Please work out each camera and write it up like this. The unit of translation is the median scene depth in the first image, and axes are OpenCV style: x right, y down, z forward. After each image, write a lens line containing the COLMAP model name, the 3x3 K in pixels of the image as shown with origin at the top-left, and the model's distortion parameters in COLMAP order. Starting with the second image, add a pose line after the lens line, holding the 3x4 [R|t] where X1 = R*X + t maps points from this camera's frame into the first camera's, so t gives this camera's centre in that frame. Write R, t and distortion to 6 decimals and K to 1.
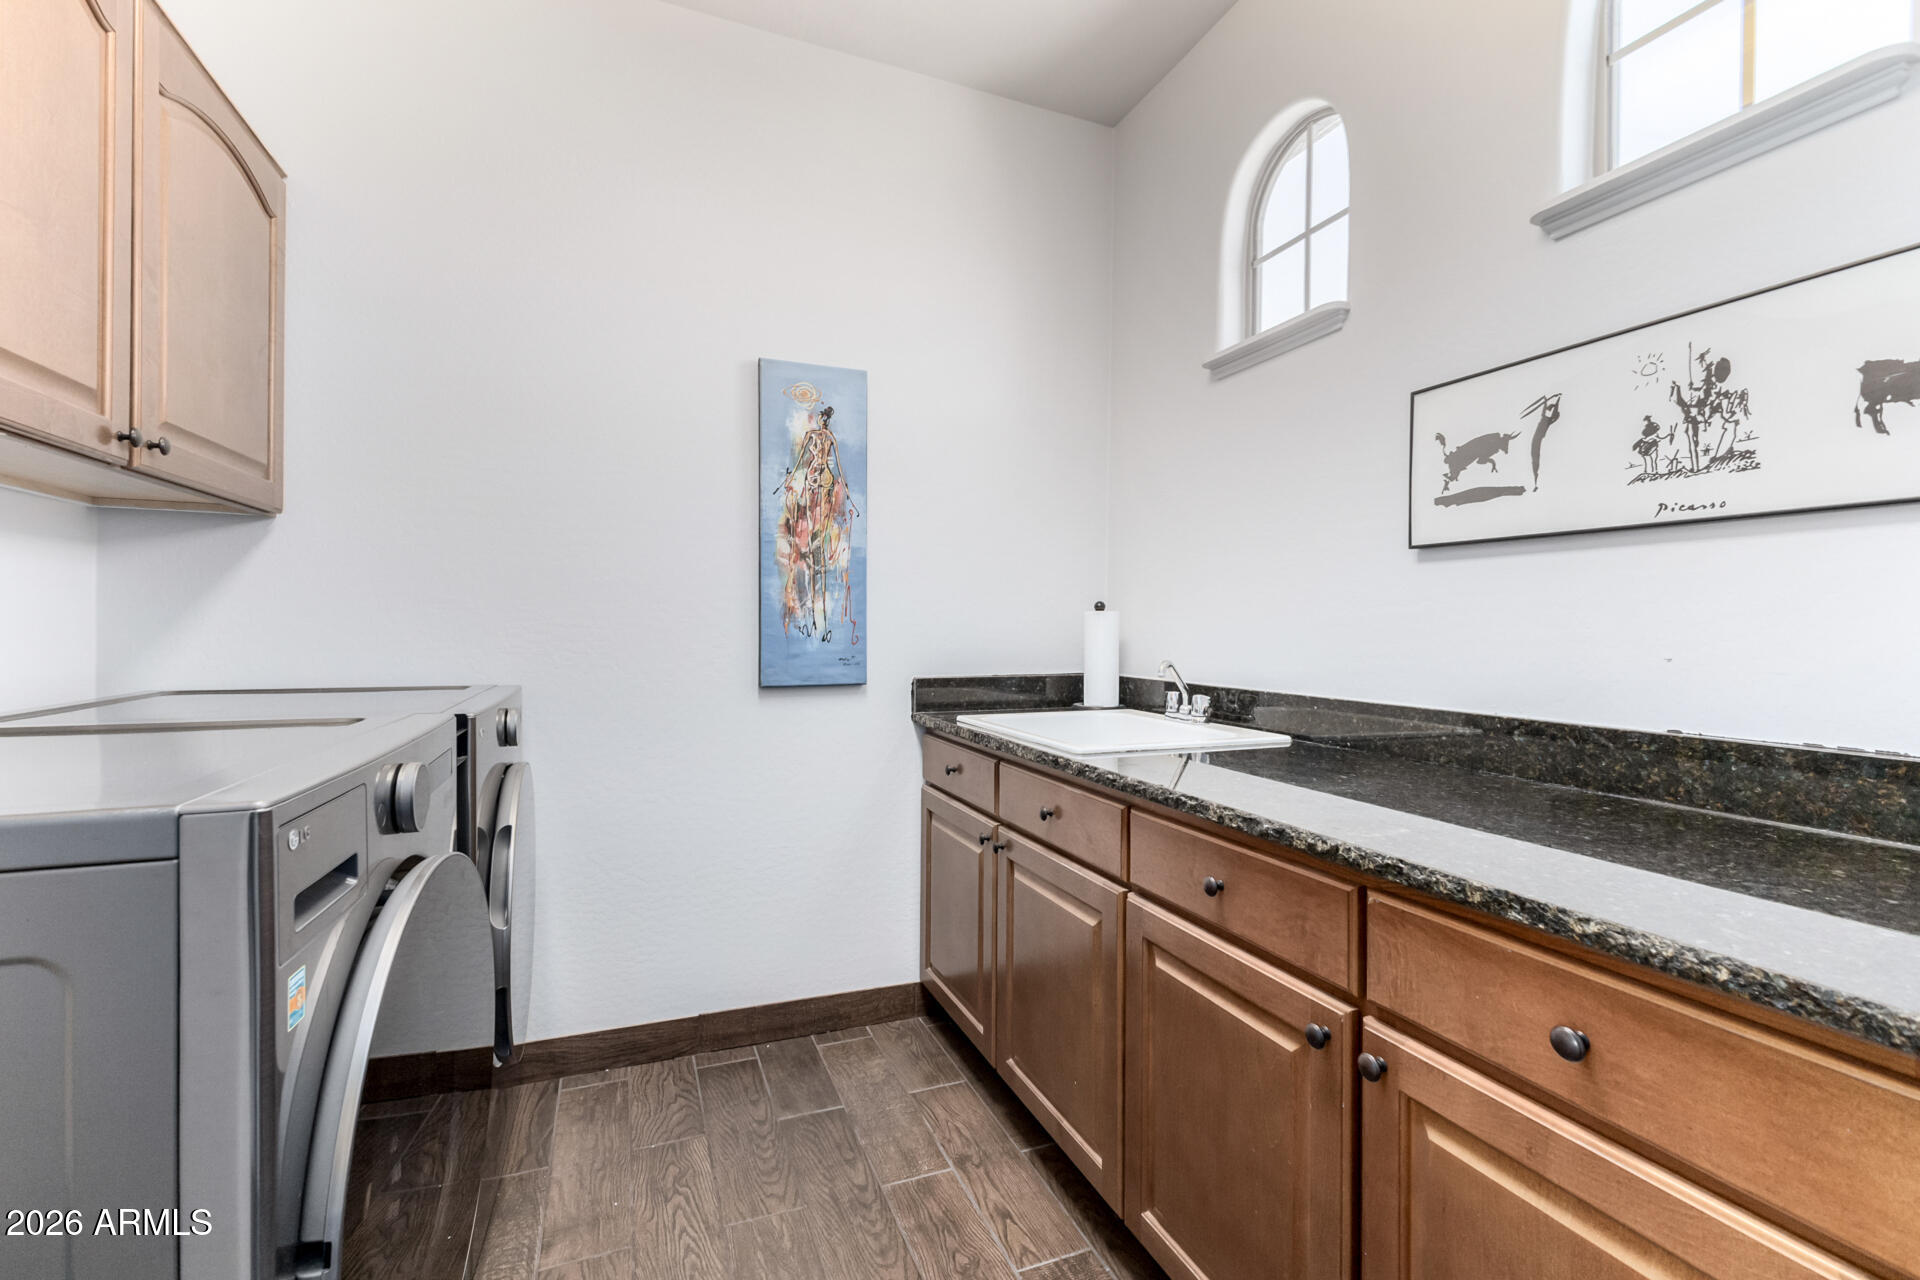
lens RADIAL K [[842.6, 0, 956.9], [0, 842.6, 637.7], [0, 0, 1]] dist [0.008572, -0.000379]
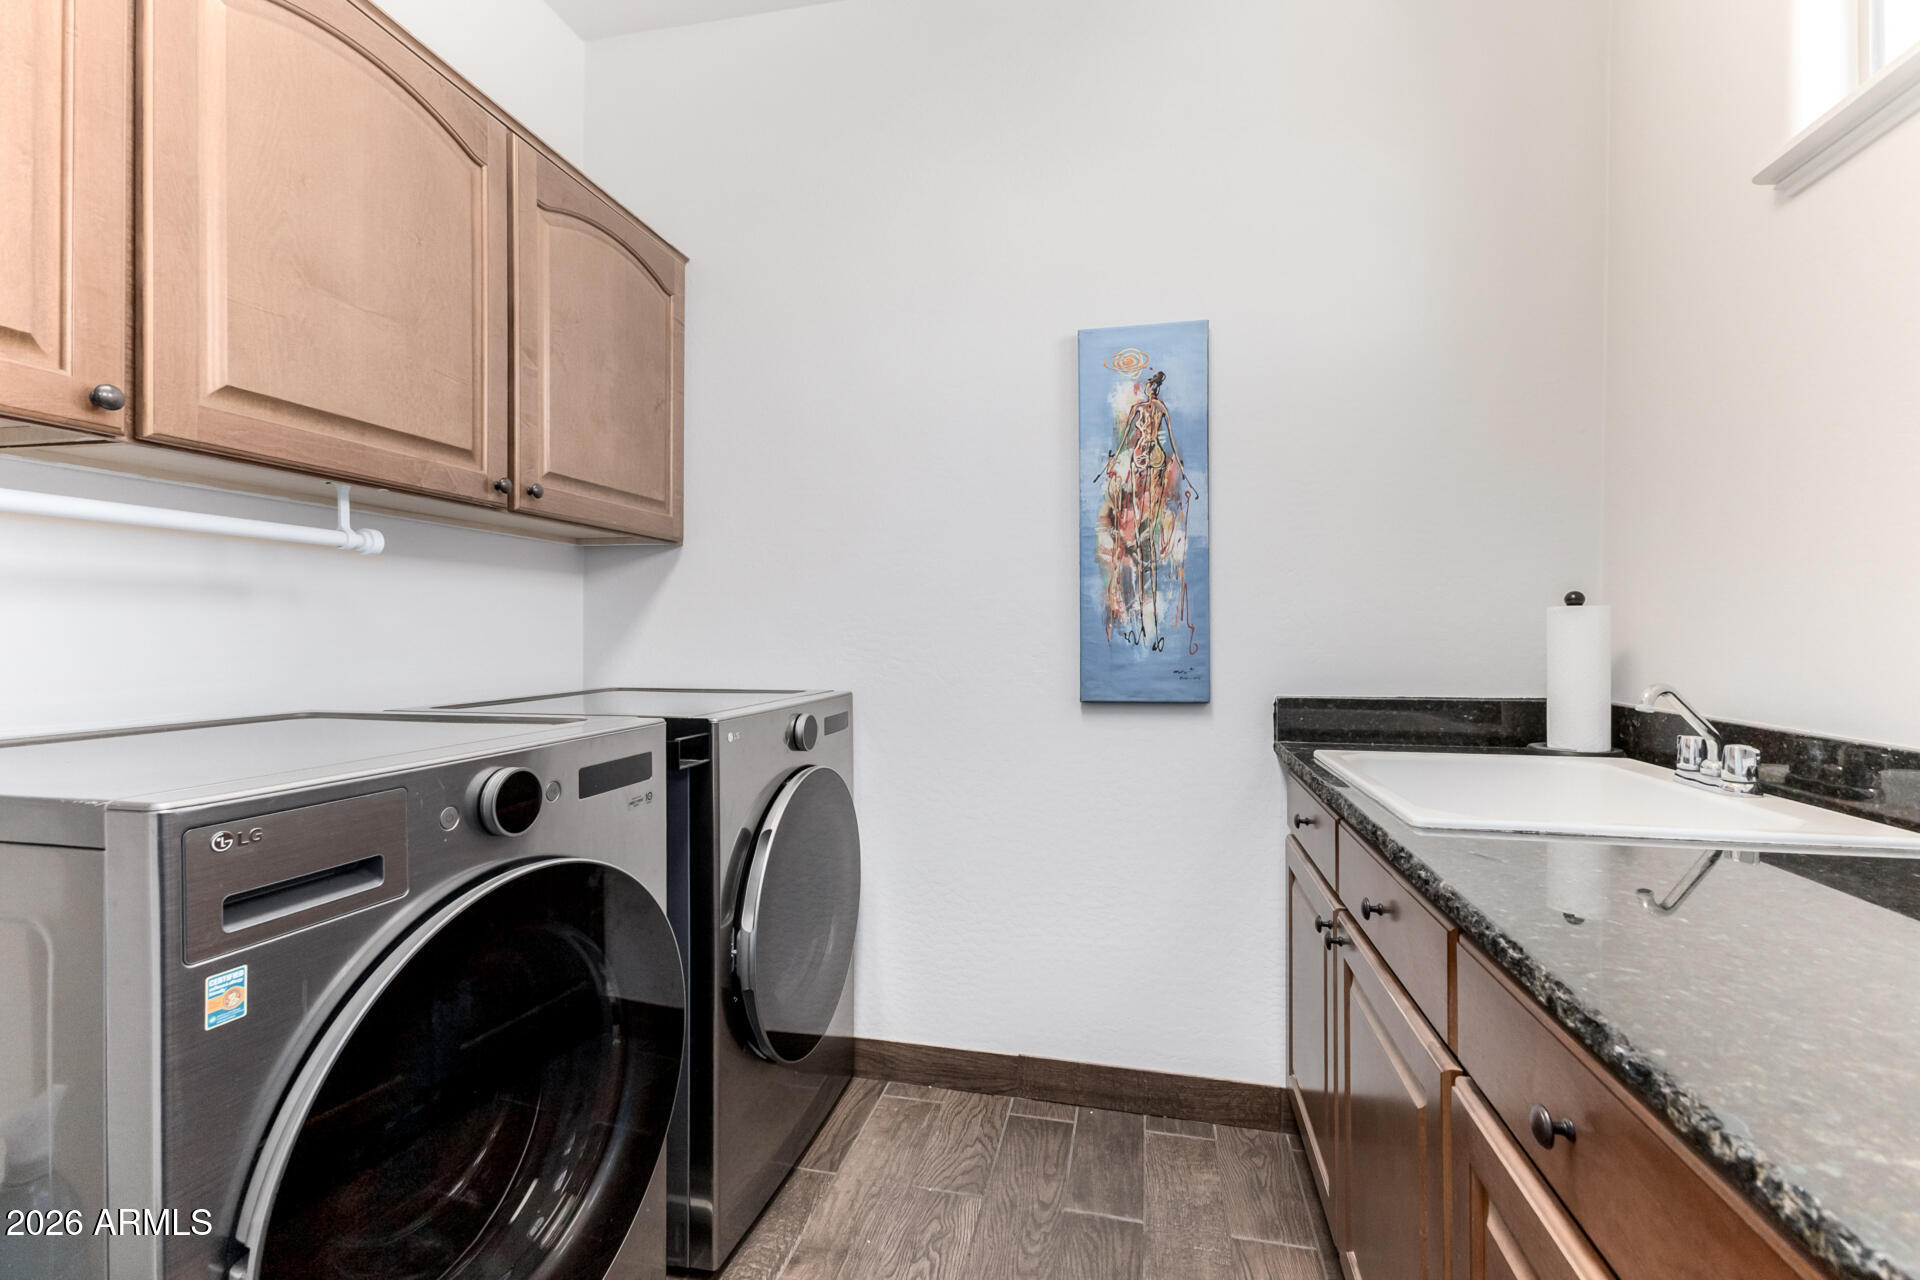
lens RADIAL K [[842.6, 0, 956.9], [0, 842.6, 637.7], [0, 0, 1]] dist [0.008572, -0.000379]
pose [[0.824739, -0.004748, -0.565494, 0.158945], [-0.000996, 0.999951, -0.009848, 0.000334], [0.565513, 0.008686, 0.824694, 0.194576]]
